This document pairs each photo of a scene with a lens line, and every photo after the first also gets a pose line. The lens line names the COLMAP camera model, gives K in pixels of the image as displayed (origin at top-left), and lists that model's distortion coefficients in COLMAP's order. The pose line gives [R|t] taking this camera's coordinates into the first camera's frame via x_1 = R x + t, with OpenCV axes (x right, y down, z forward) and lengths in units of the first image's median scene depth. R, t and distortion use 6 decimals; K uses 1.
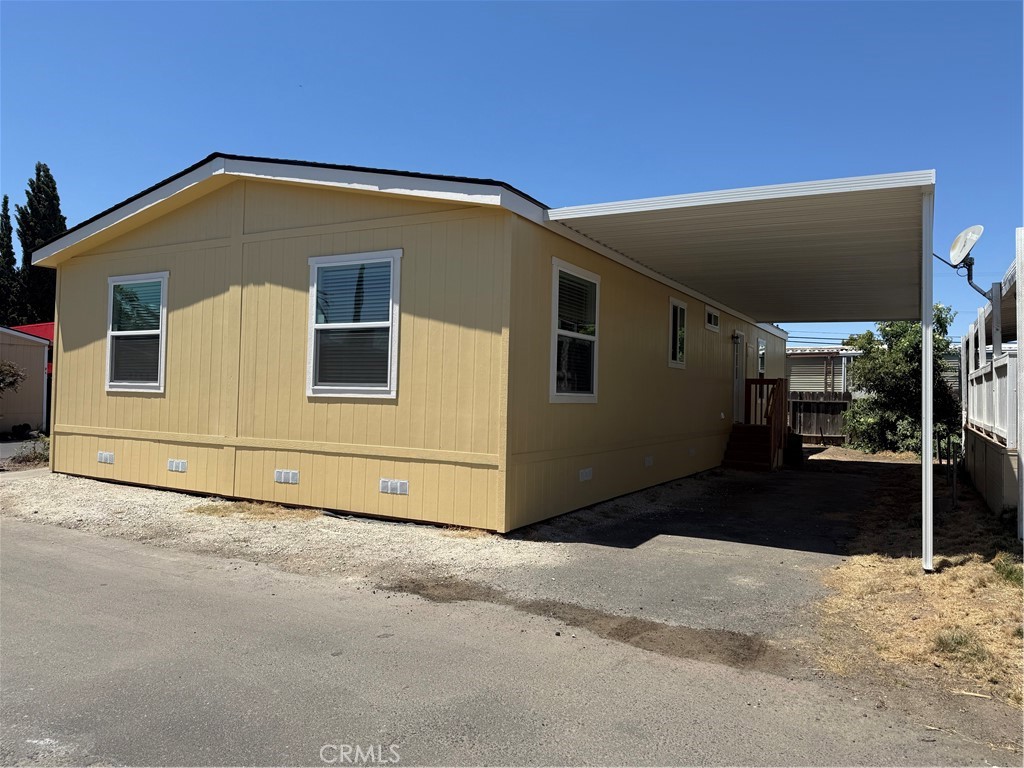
lens RADIAL K [[729.2, 0, 513.5], [0, 729.2, 383.6], [0, 0, 1]] dist [0.102246, -0.164353]
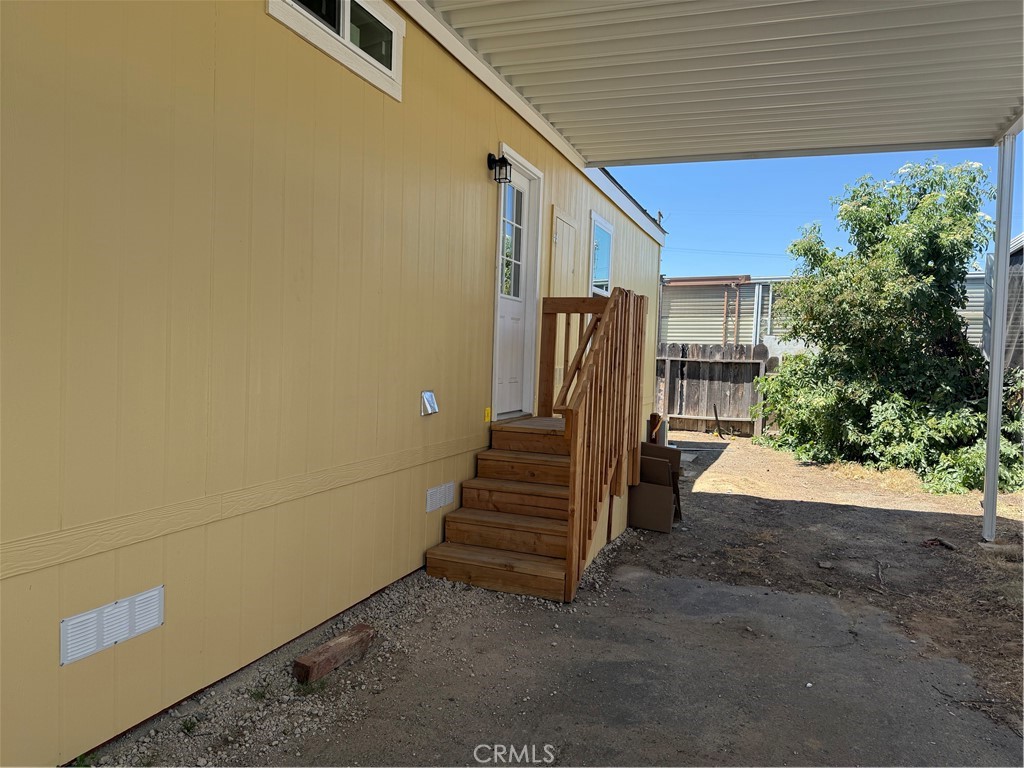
lens RADIAL K [[729.2, 0, 513.5], [0, 729.2, 383.6], [0, 0, 1]] dist [0.102246, -0.164353]
pose [[0.990285, 0.010116, 0.138683, 0.180750], [-0.018472, 0.998081, 0.059100, 0.011250], [-0.137819, -0.061087, 0.988572, 0.457093]]
